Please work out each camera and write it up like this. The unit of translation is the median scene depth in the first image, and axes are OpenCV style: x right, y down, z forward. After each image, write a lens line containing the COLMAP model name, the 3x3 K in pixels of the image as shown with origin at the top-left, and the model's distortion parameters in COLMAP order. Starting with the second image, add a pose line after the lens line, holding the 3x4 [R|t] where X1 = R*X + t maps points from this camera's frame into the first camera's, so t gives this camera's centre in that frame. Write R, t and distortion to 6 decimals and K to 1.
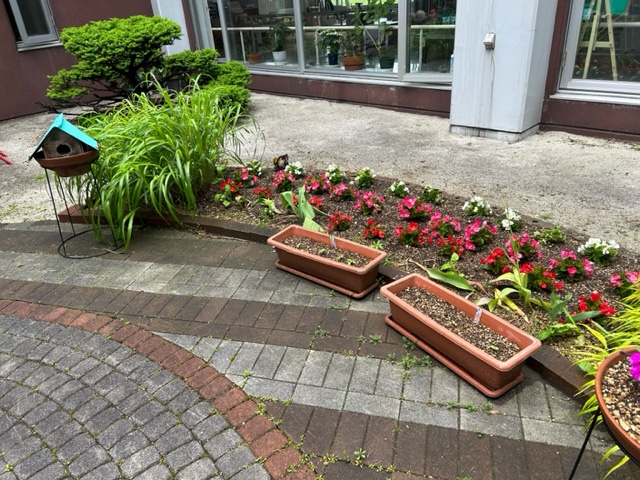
lens RADIAL K [[477.7, 0, 321.9], [0, 477.7, 241.9], [0, 0, 1]] dist [0.039420, -0.042624]
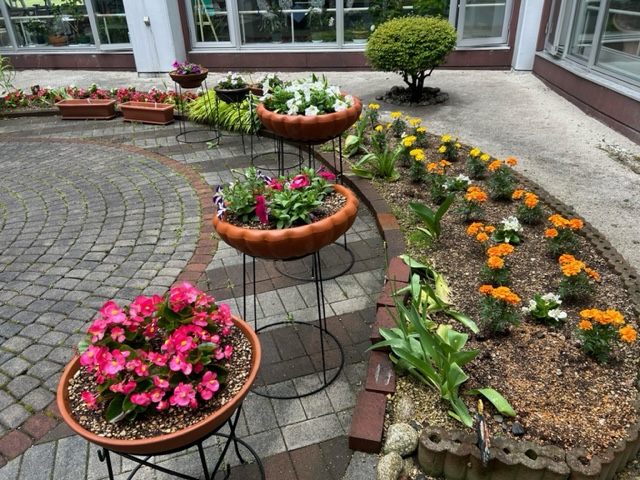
lens RADIAL K [[477.7, 0, 318.0], [0, 477.7, 239.7], [0, 0, 1]] dist [0.039420, -0.042624]
pose [[0.833081, -0.220679, 0.507224, -0.176146], [0.231487, 0.971903, 0.042645, 0.371528], [-0.502384, 0.081889, 0.860758, -0.665617]]
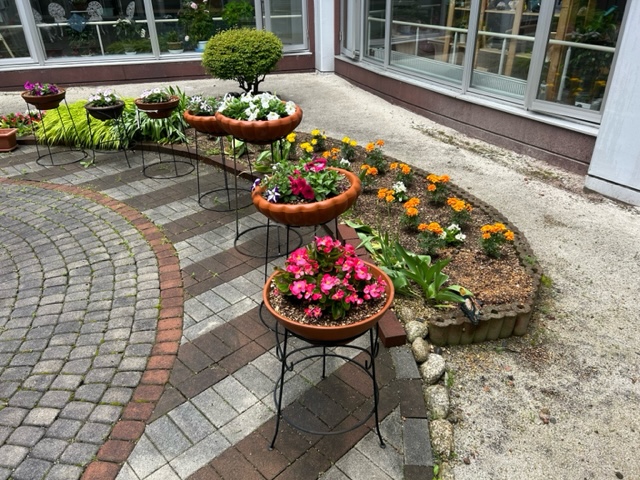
lens RADIAL K [[477.7, 0, 317.6], [0, 477.7, 236.3], [0, 0, 1]] dist [0.039420, -0.042624]
pose [[0.513705, -0.347154, 0.784597, -0.367907], [0.380866, 0.911710, 0.154030, 0.337494], [-0.768797, 0.219700, 0.600569, -0.635237]]
